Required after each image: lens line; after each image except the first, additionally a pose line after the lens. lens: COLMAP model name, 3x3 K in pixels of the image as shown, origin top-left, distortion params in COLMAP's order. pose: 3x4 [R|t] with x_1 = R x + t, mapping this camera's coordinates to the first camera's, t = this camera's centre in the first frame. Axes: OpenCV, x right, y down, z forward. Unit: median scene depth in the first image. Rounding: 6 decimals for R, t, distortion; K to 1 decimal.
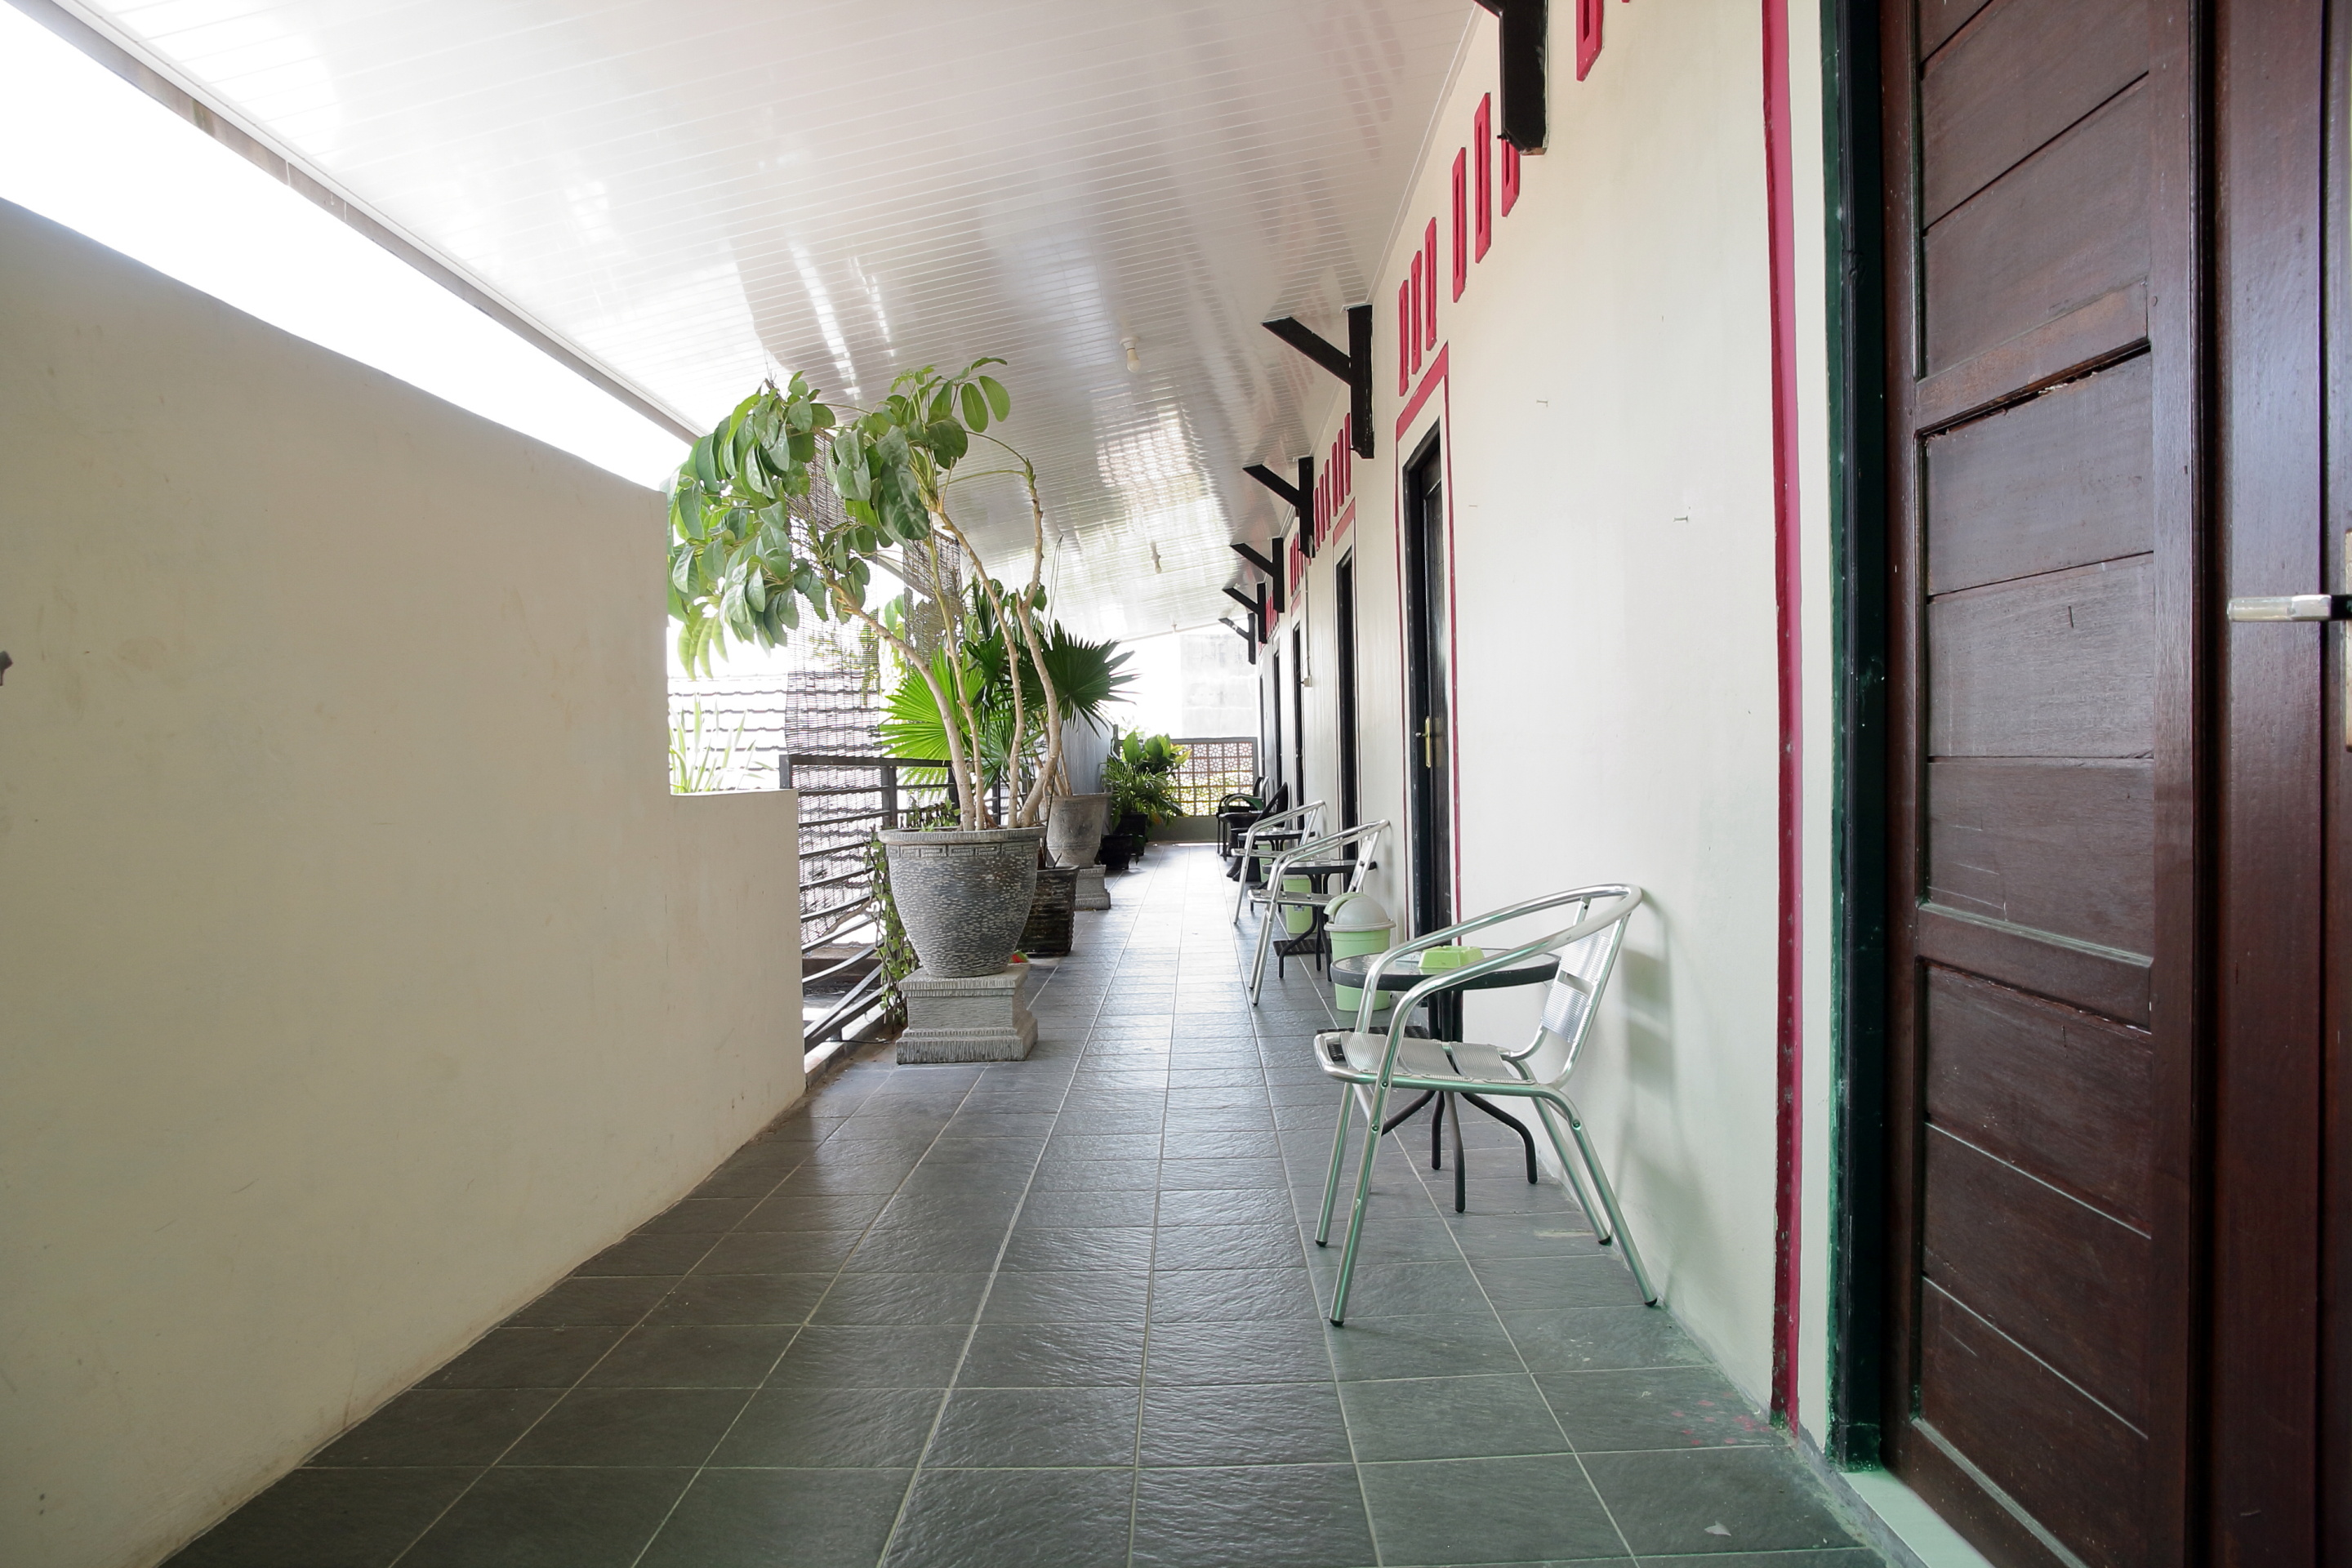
lens RADIAL K [[1582.9, 0, 1175.9], [0, 1582.9, 855.2], [0, 0, 1]] dist [-0.112467, 0.088787]
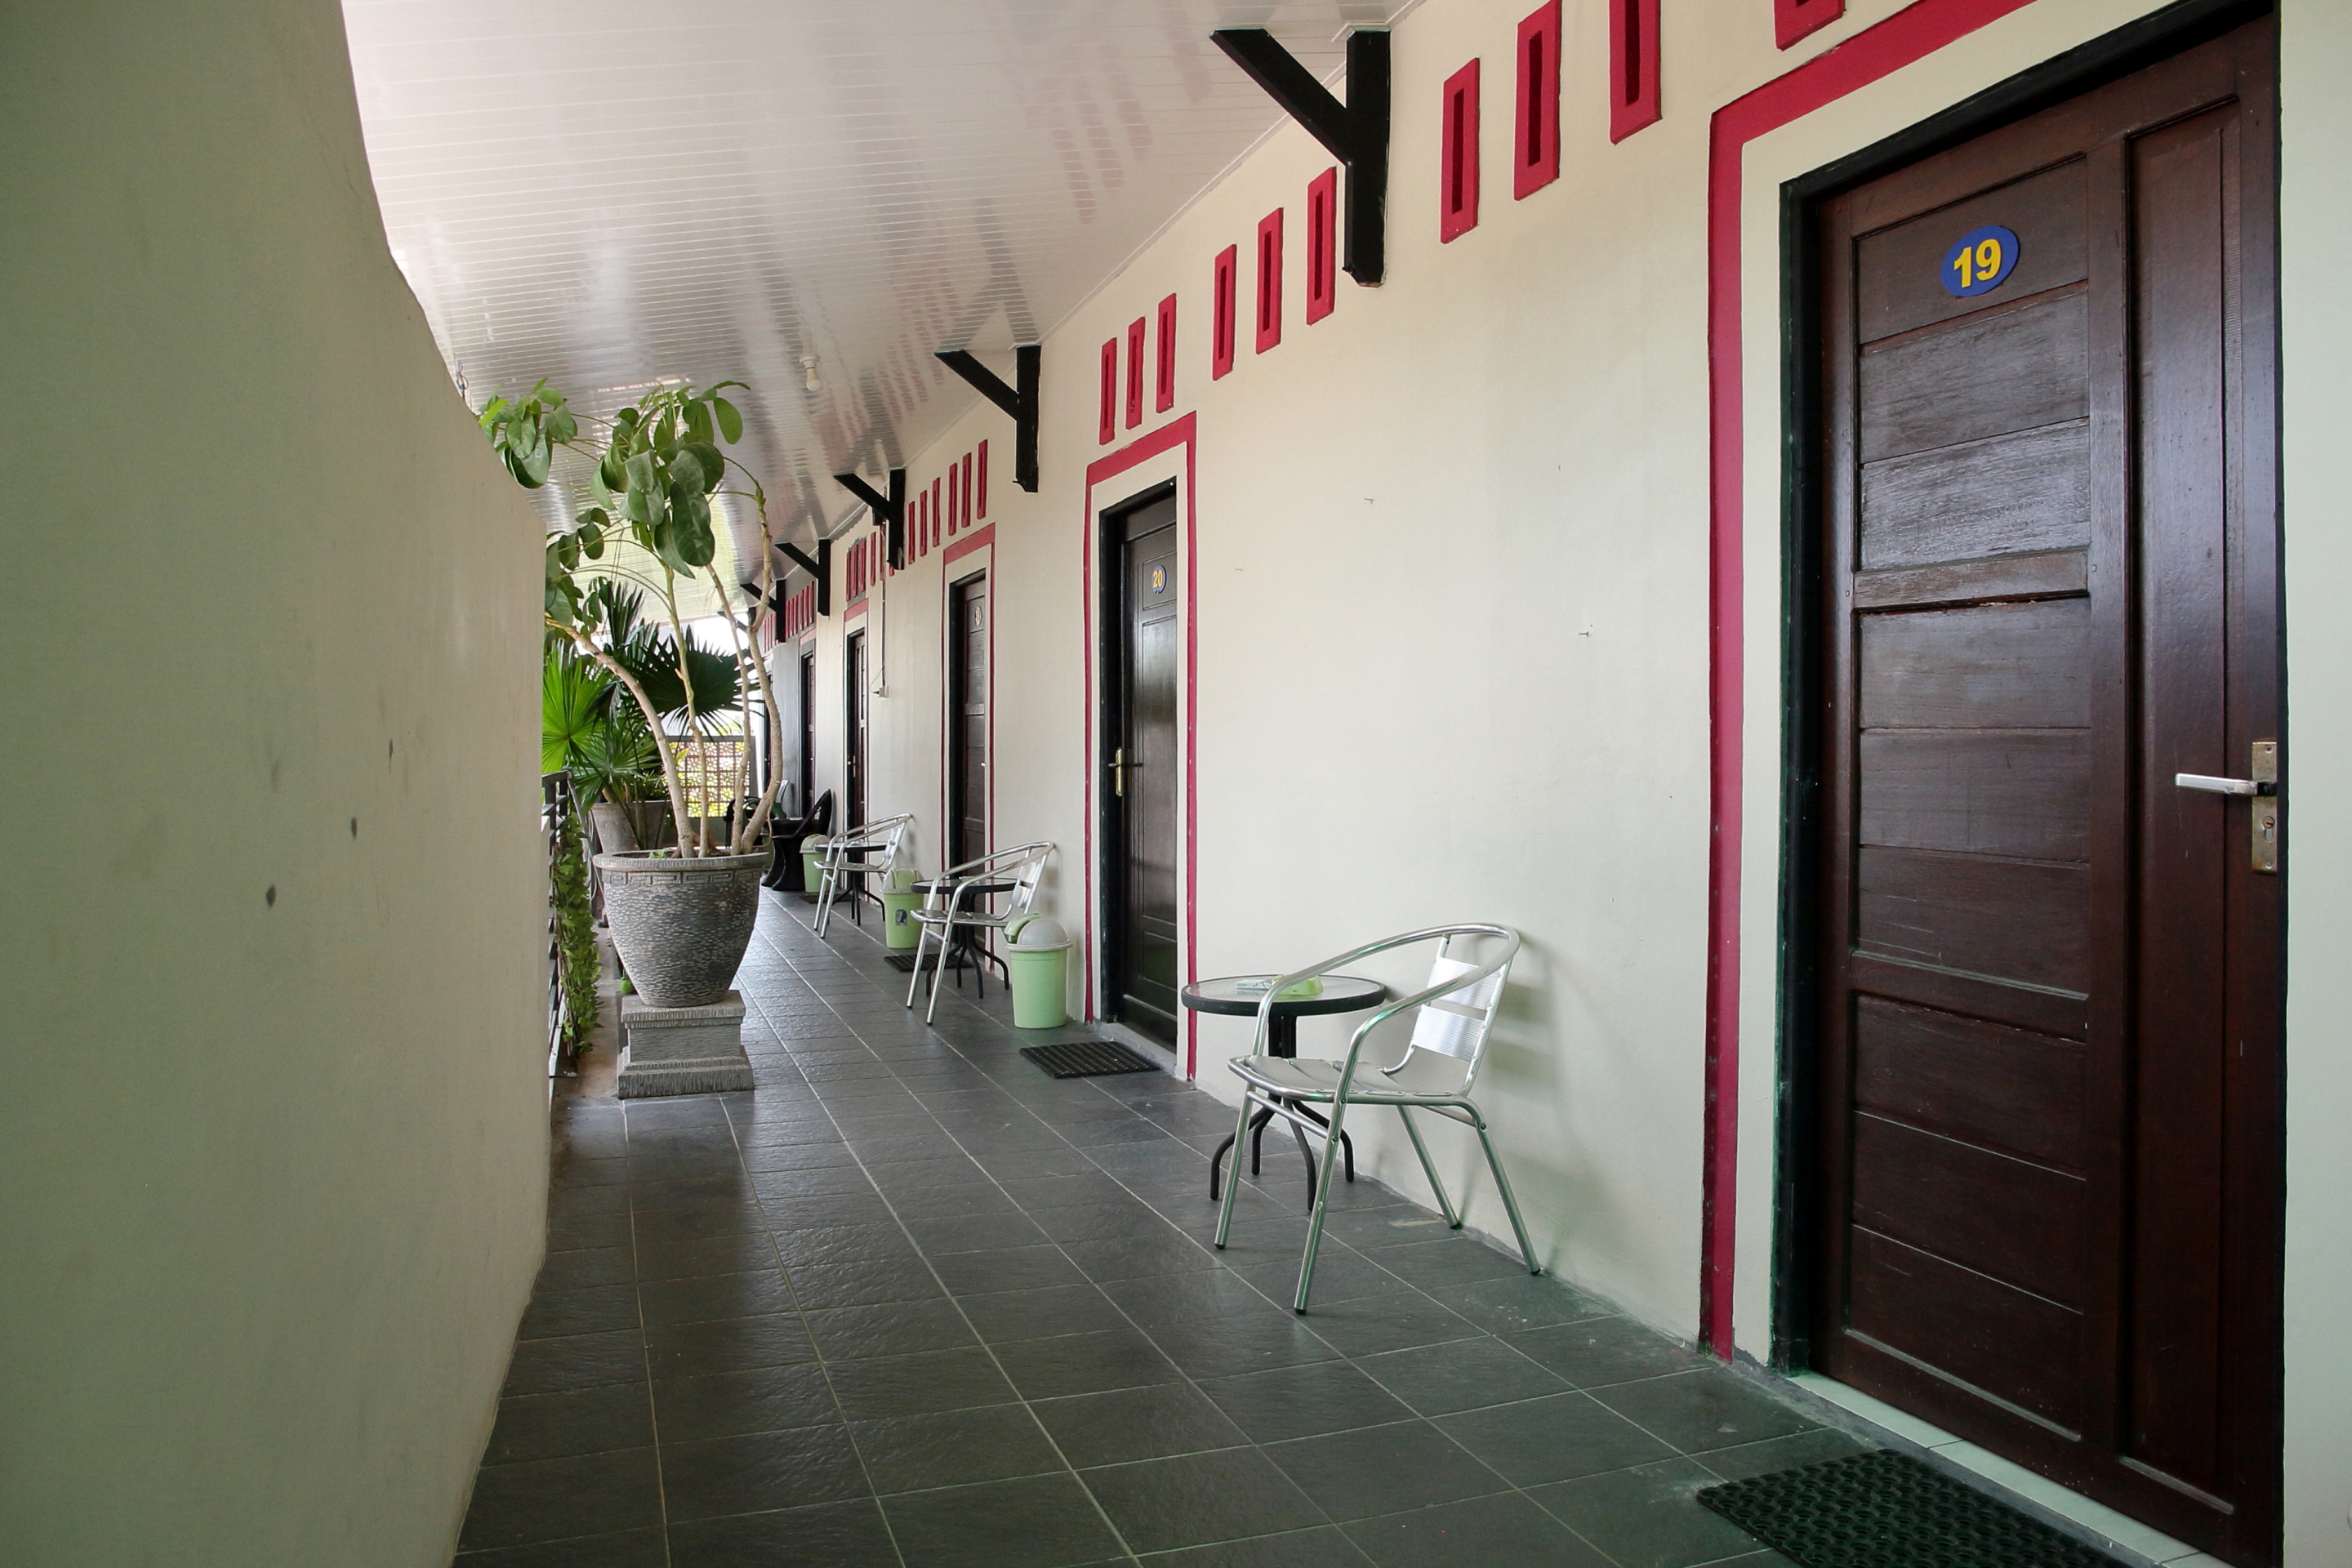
lens RADIAL K [[1633.5, 0, 1181.9], [0, 1633.5, 798.1], [0, 0, 1]] dist [-0.118239, 0.093175]
pose [[0.938591, 0.014182, 0.344739, -0.387549], [-0.002655, 0.999422, -0.033885, -0.036906], [-0.345021, 0.030889, 0.938087, -0.089948]]
